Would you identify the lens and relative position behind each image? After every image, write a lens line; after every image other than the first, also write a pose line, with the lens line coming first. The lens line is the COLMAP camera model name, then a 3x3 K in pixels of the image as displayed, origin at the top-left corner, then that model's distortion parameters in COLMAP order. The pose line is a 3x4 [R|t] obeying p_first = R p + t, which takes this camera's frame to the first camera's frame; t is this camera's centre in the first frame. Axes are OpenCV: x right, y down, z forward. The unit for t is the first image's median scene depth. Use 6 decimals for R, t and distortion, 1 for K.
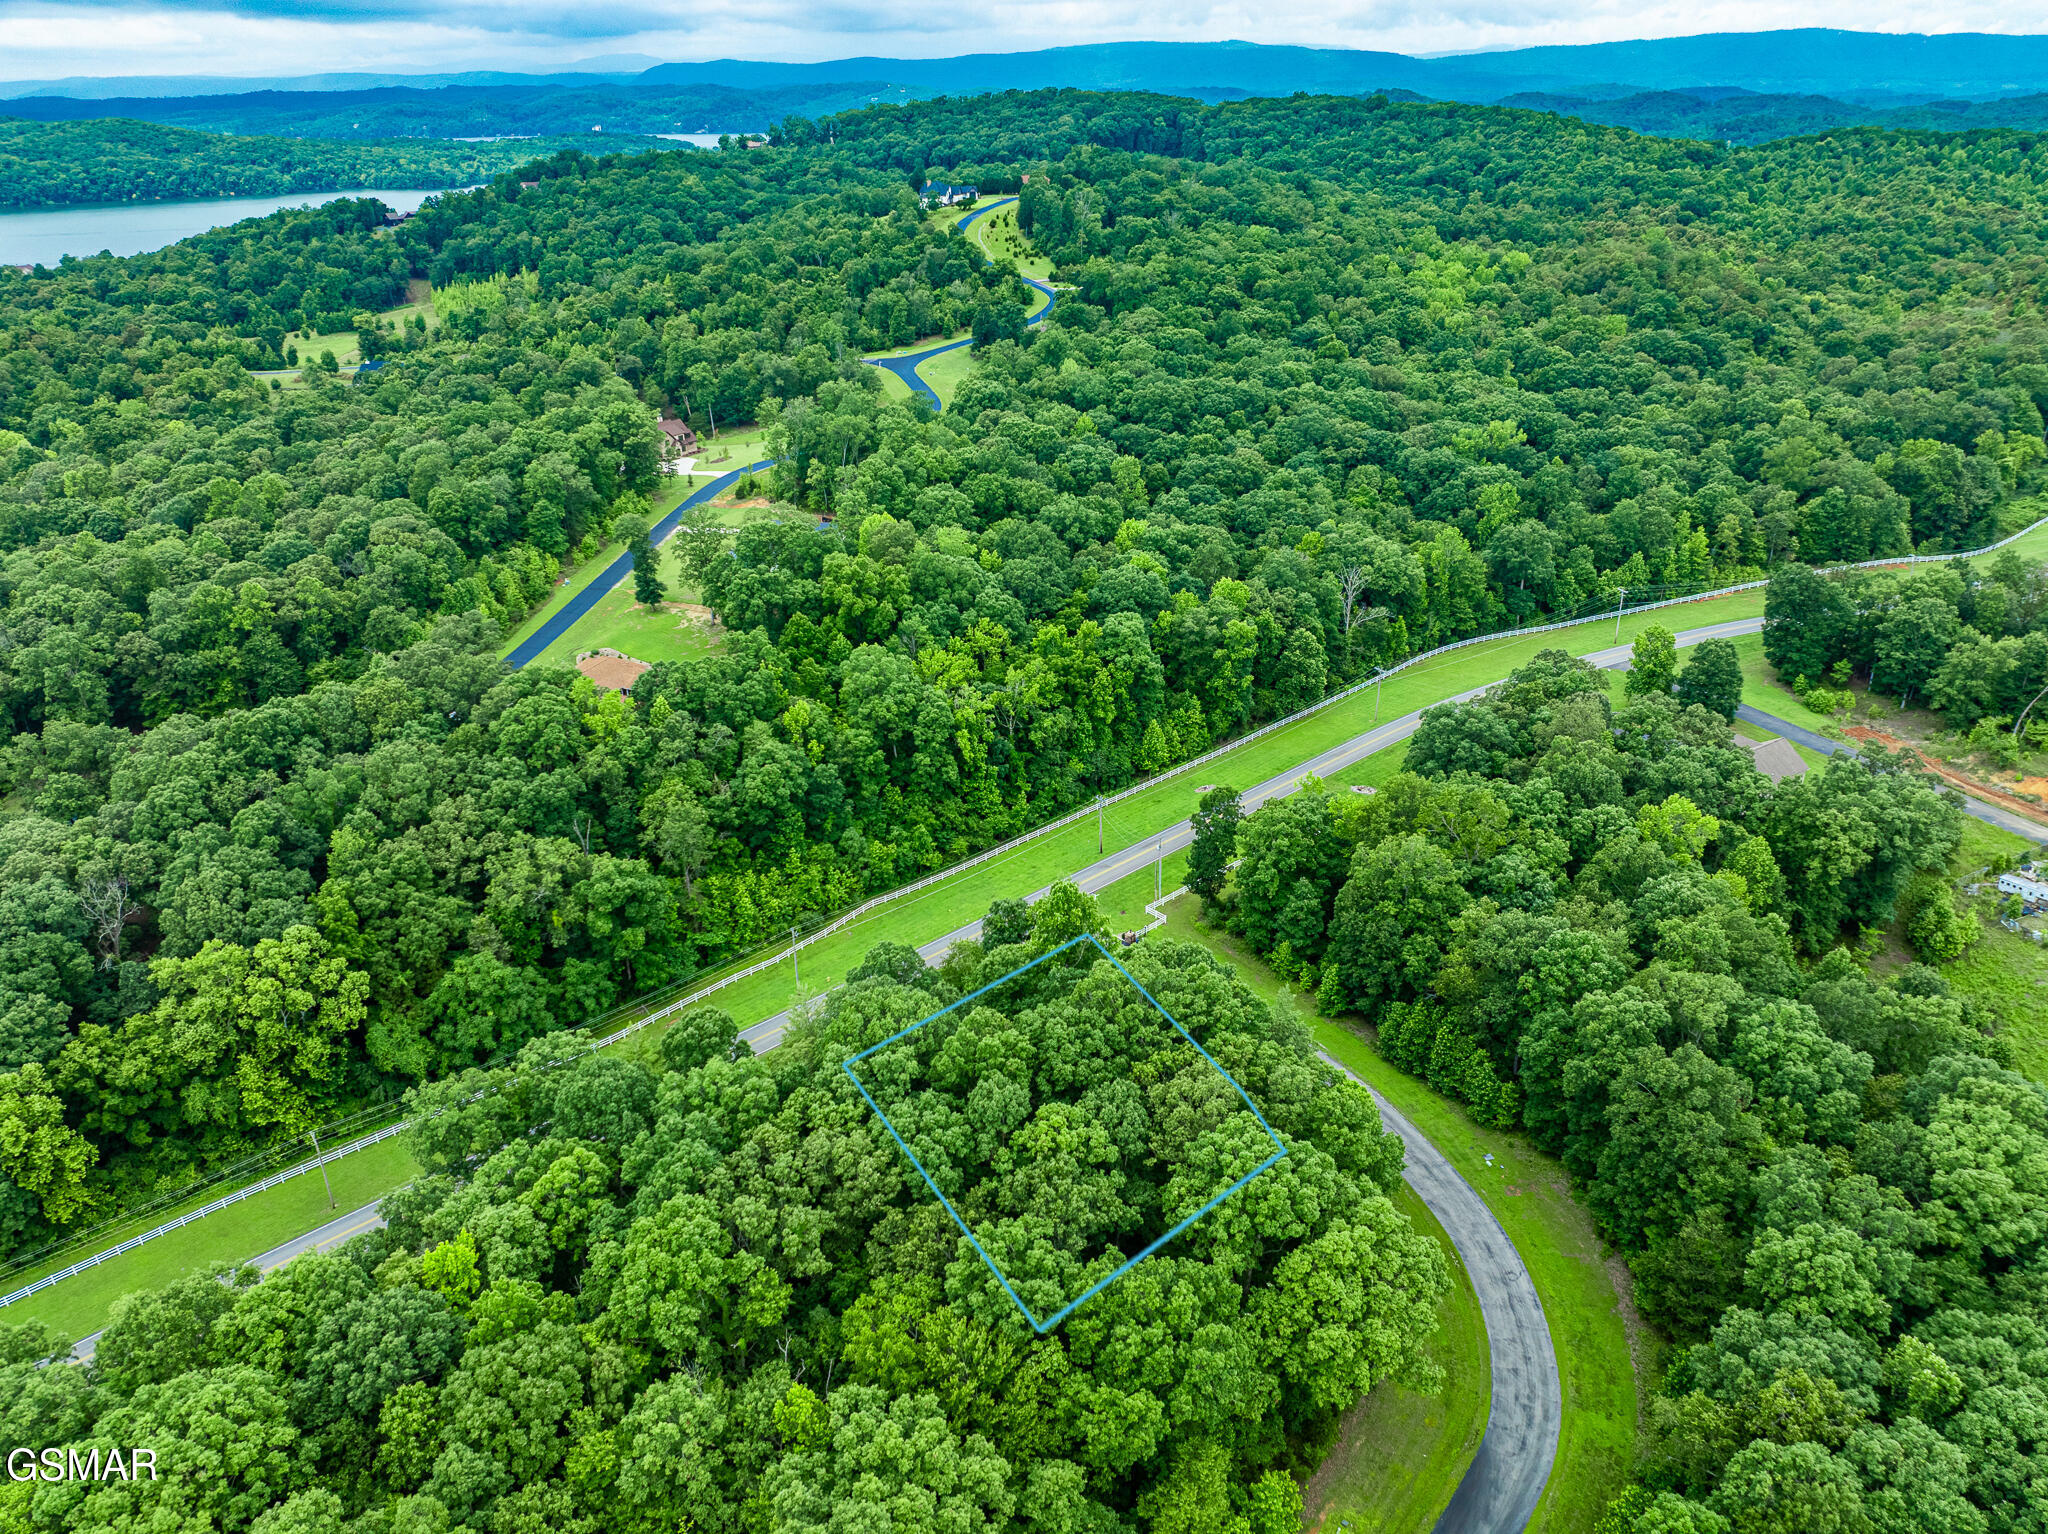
lens RADIAL K [[1415.9, 0, 1024.0], [0, 1415.9, 767.0], [0, 0, 1]] dist [-0.062500, 0.028917]
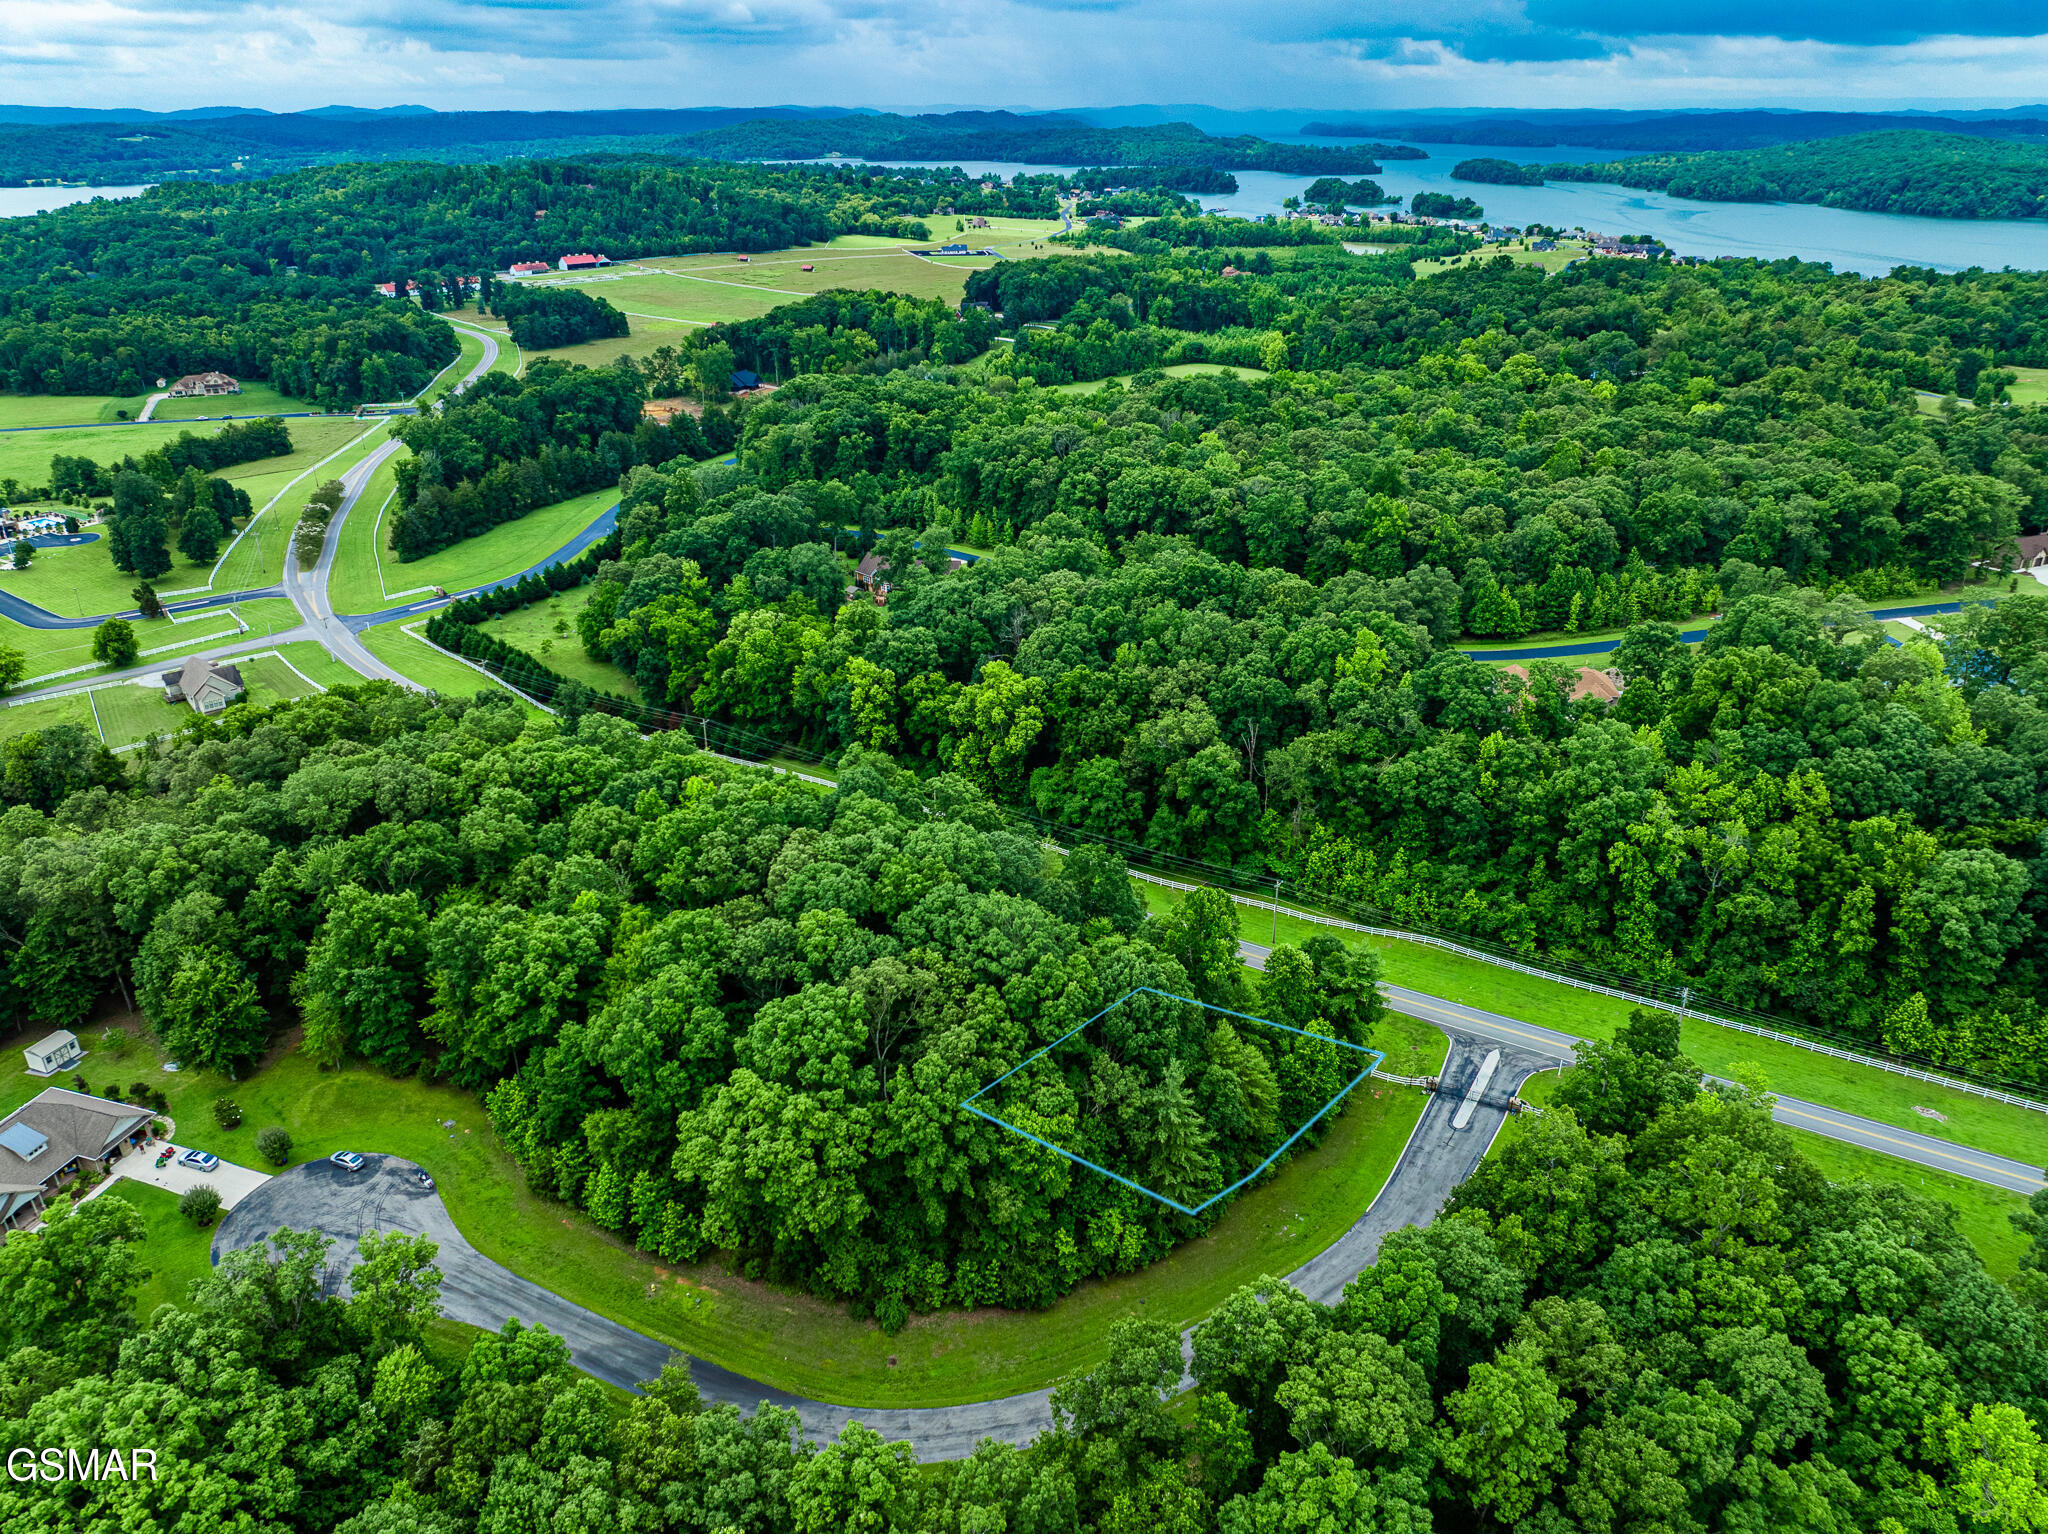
lens RADIAL K [[1415.9, 0, 1024.0], [0, 1415.9, 767.0], [0, 0, 1]] dist [-0.062500, 0.028917]
pose [[0.291259, 0.411427, -0.863653, 0.512904], [-0.417775, 0.866859, 0.272064, -0.130855], [0.860600, 0.281572, 0.424364, 0.265940]]
